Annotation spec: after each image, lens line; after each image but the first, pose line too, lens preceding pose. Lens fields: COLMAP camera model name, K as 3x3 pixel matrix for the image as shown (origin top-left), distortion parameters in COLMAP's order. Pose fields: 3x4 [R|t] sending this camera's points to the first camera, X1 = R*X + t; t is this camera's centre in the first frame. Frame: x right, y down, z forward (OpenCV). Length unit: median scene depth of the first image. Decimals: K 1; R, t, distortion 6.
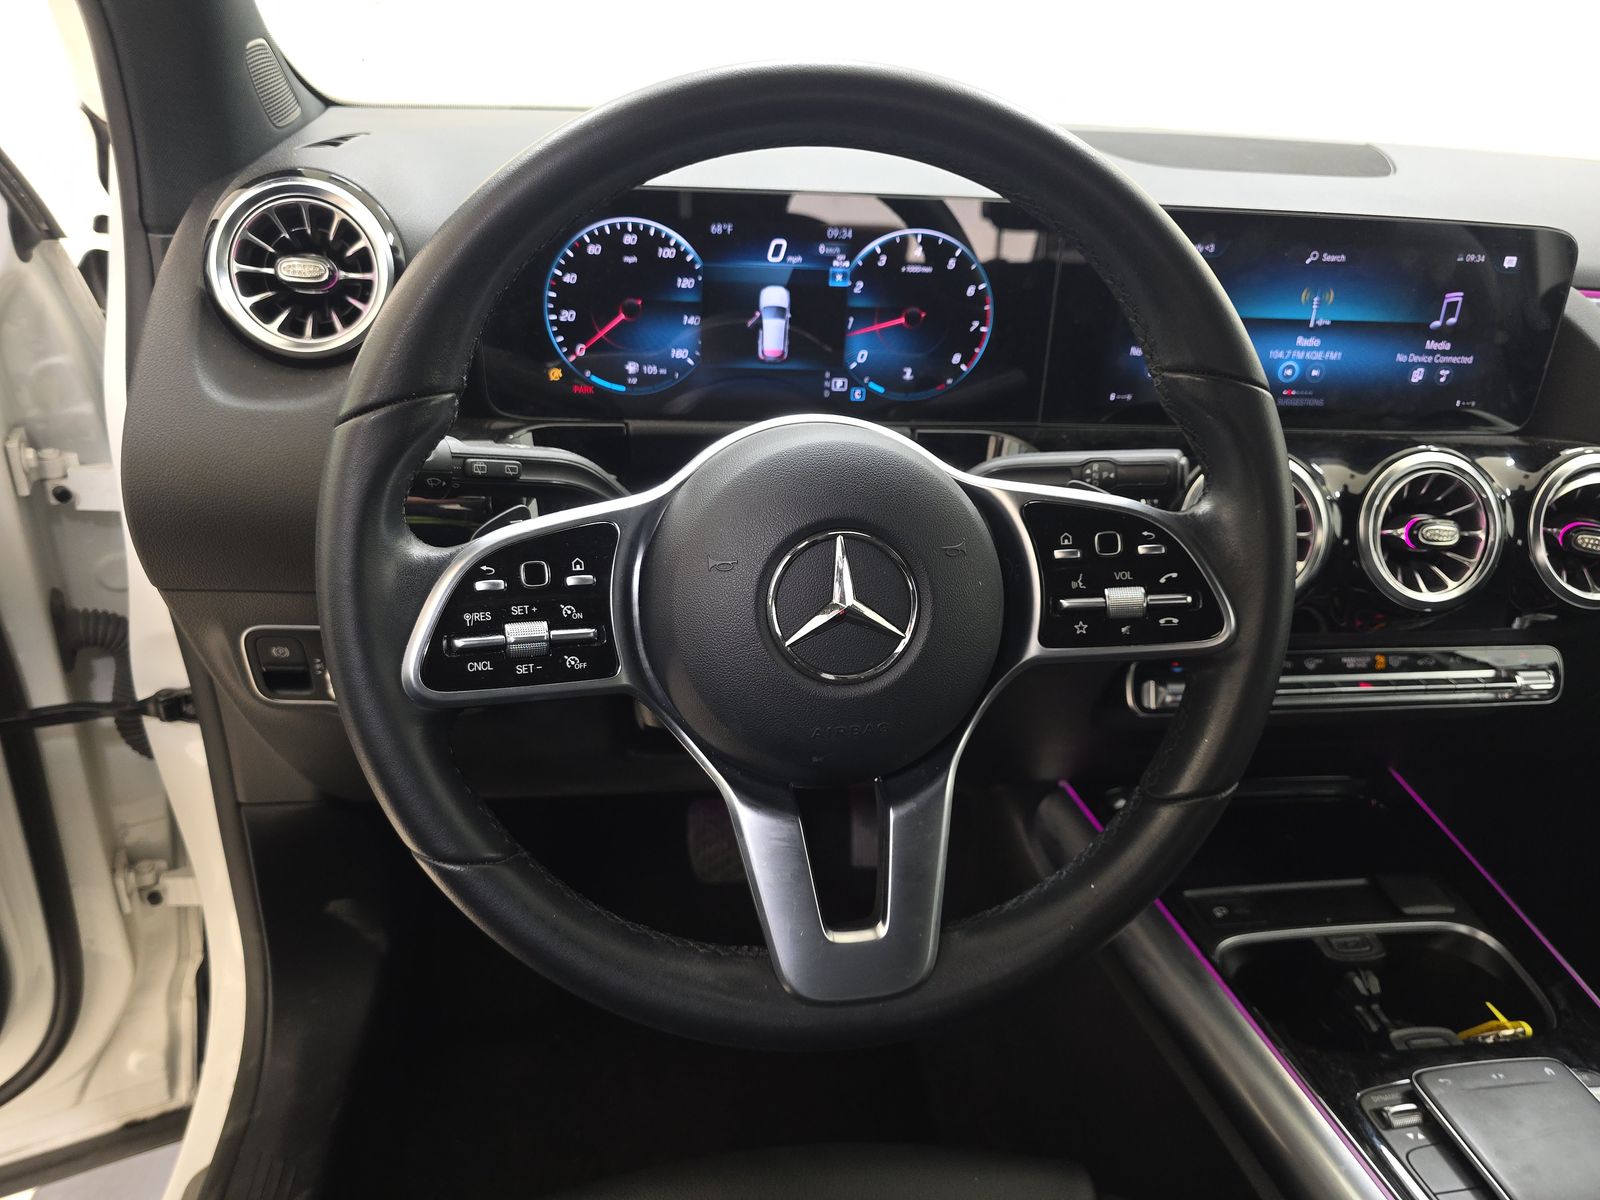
lens RADIAL K [[1159.0, 0, 800.0], [0, 1159.0, 600.0], [0, 0, 1]] dist [0.058467, -0.091454]
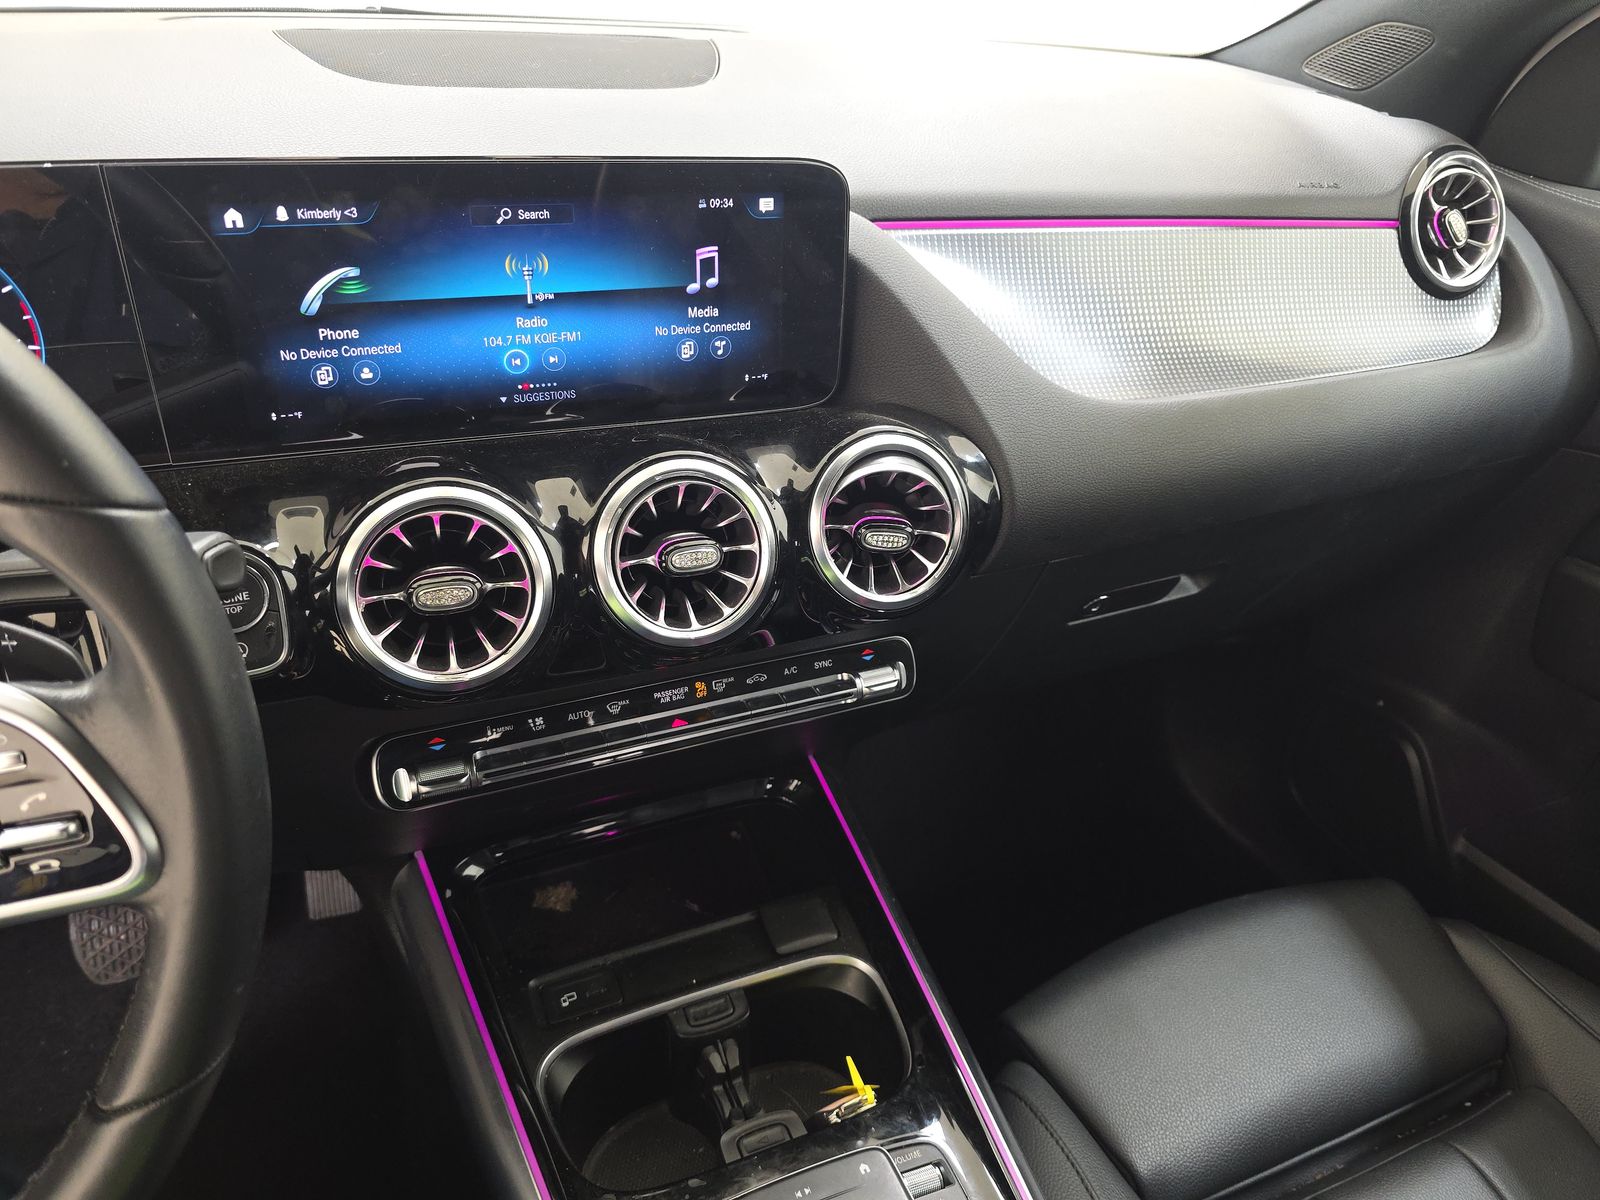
lens RADIAL K [[1159.0, 0, 800.0], [0, 1159.0, 600.0], [0, 0, 1]] dist [0.058467, -0.091454]
pose [[0.958252, -0.138189, 0.250312, 0.384139], [0.114192, 0.987566, 0.108049, -0.100035], [-0.262131, -0.074954, 0.962117, 0.183379]]
